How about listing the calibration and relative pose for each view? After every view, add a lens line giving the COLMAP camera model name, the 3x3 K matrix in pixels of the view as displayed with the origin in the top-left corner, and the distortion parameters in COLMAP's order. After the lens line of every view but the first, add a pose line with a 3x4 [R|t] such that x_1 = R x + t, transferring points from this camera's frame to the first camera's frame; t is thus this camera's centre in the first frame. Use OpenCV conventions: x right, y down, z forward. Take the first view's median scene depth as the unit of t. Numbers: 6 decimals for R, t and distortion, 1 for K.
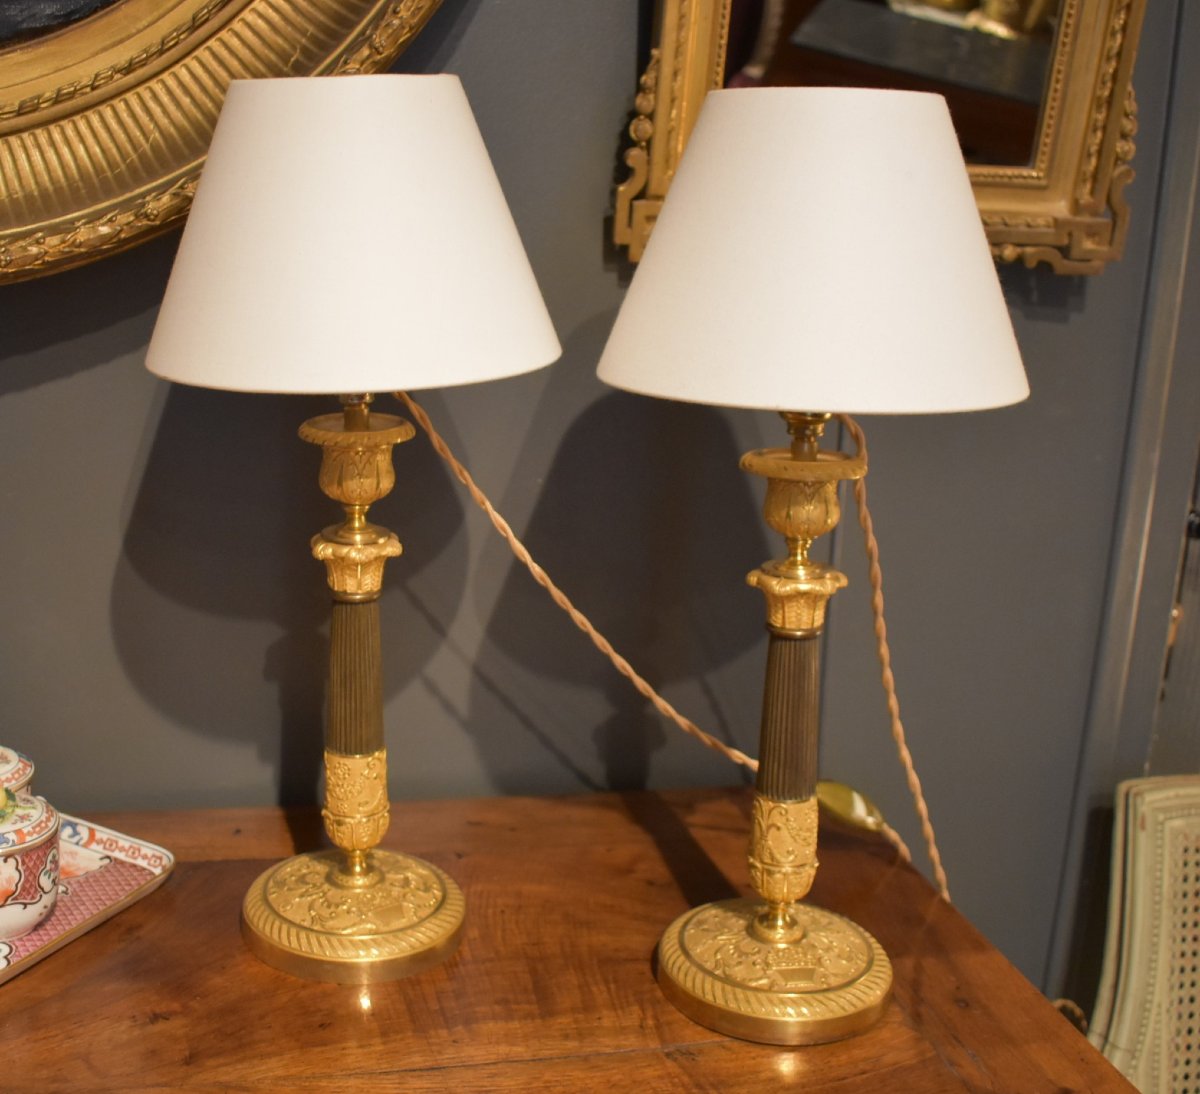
lens RADIAL K [[1639.0, 0, 504.2], [0, 1639.0, 491.2], [0, 0, 1]] dist [-0.085412, 0.000000]
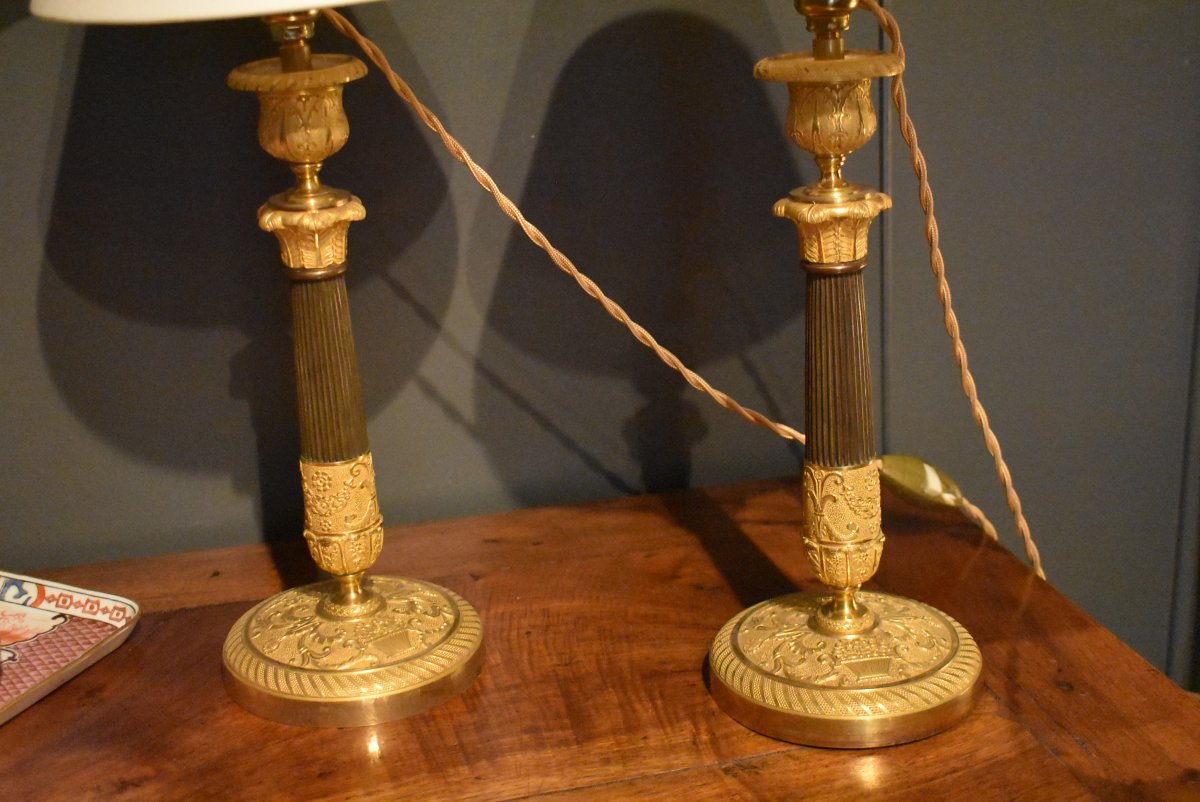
lens RADIAL K [[1847.5, 0, 604.8], [0, 1847.5, 364.4], [0, 0, 1]] dist [-0.028049, 0.000000]
pose [[0.995747, -0.087032, 0.030207, 0.024022], [0.084444, 0.993342, 0.078369, 0.048161], [-0.036827, -0.075485, 0.996467, 0.041645]]
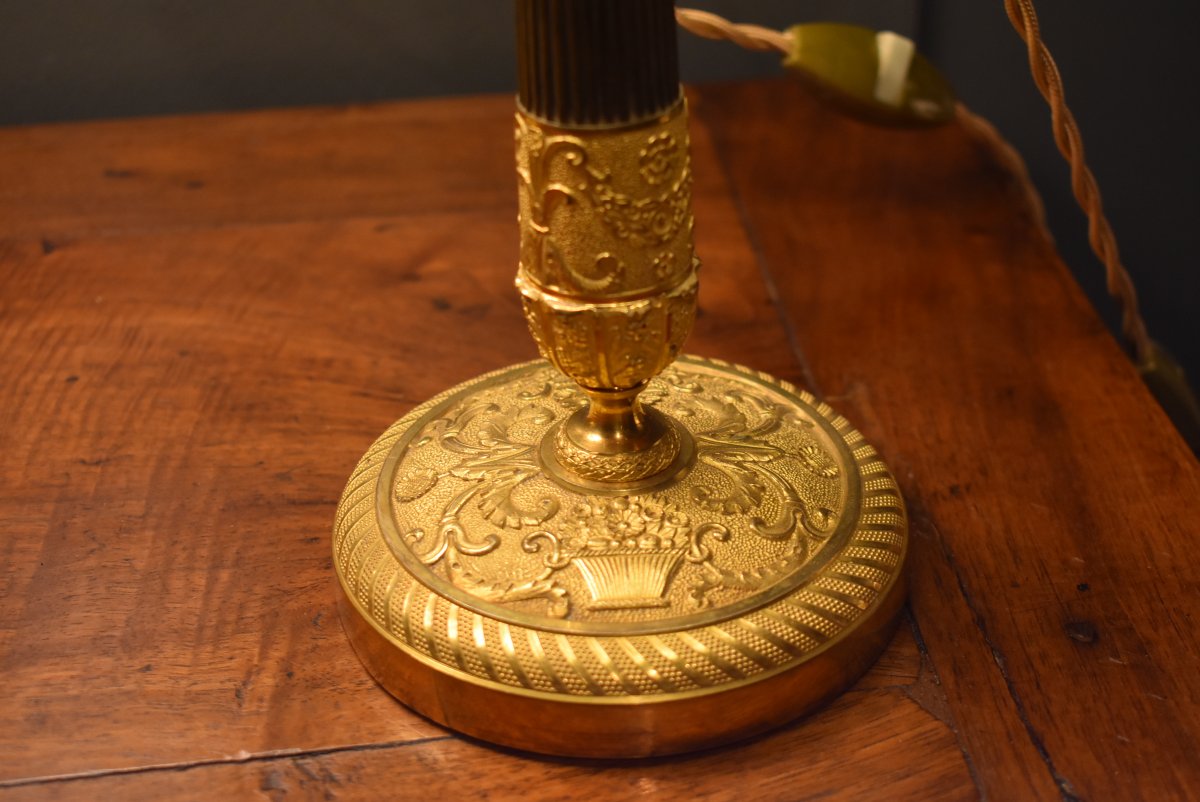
lens RADIAL K [[2080.9, 0, 589.9], [0, 2080.9, 407.0], [0, 0, 1]] dist [-0.042834, 0.000000]
pose [[0.995199, -0.004067, -0.097787, 0.211070], [0.035938, 0.944523, 0.326473, 0.094032], [0.091034, -0.328420, 0.940135, 0.523845]]
